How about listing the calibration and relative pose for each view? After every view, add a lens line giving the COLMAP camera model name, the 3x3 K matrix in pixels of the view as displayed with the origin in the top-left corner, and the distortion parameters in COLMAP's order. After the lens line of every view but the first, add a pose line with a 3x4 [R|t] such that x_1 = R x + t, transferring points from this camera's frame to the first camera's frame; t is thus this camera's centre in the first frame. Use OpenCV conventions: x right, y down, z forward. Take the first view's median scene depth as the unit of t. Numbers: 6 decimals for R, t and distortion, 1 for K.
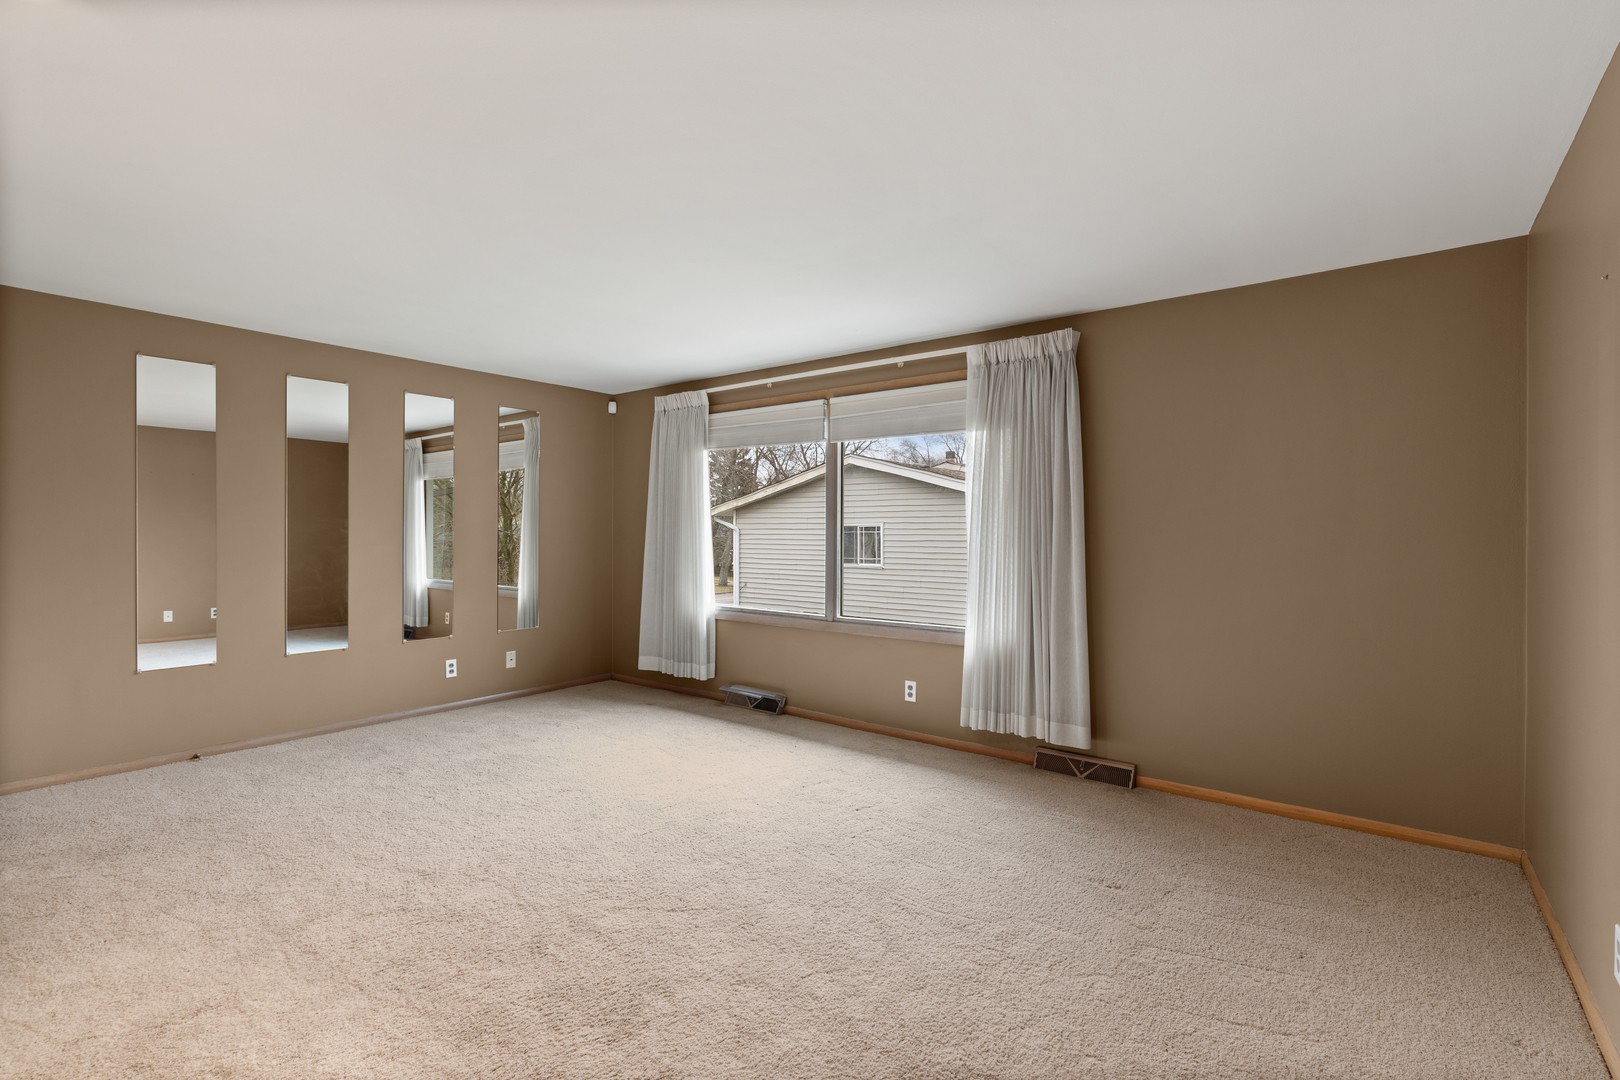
lens RADIAL K [[736.2, 0, 803.0], [0, 736.2, 529.9], [0, 0, 1]] dist [-0.004014, 0.000806]
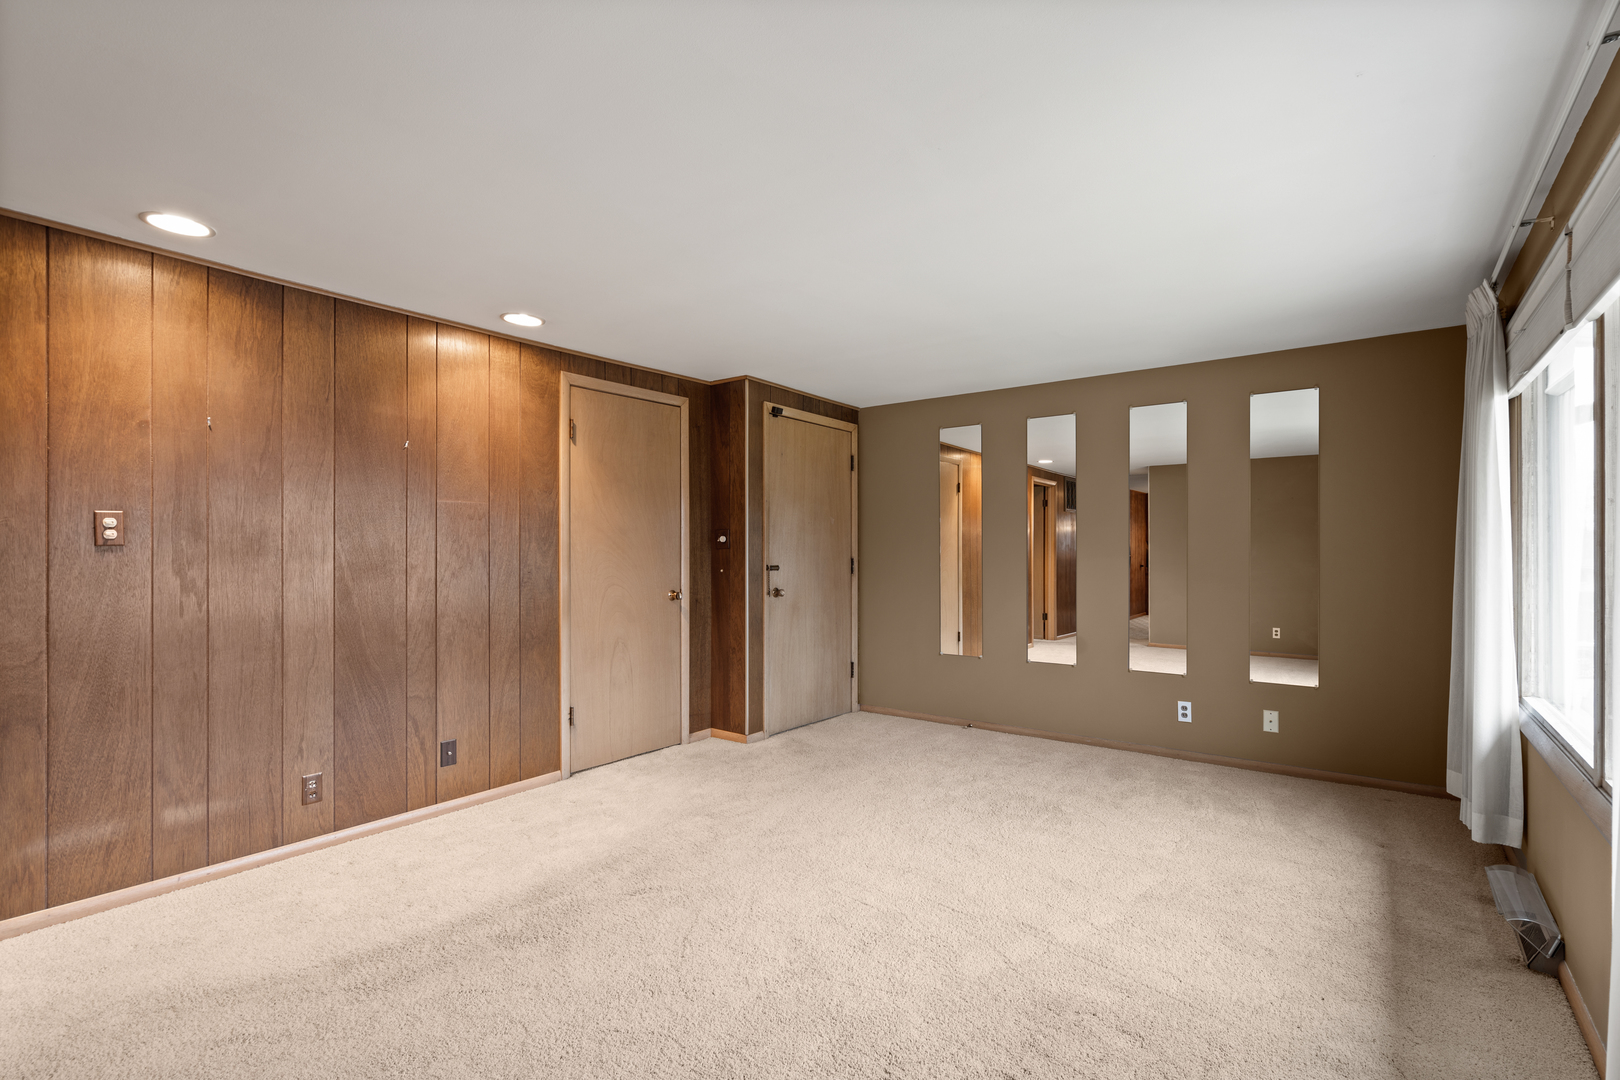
lens RADIAL K [[736.2, 0, 795.3], [0, 736.2, 549.5], [0, 0, 1]] dist [-0.004014, 0.000806]
pose [[0.022023, -0.007335, -0.999731, 0.399700], [0.002813, 0.999970, -0.007275, 0.002870], [0.999754, -0.002652, 0.022043, 0.557438]]
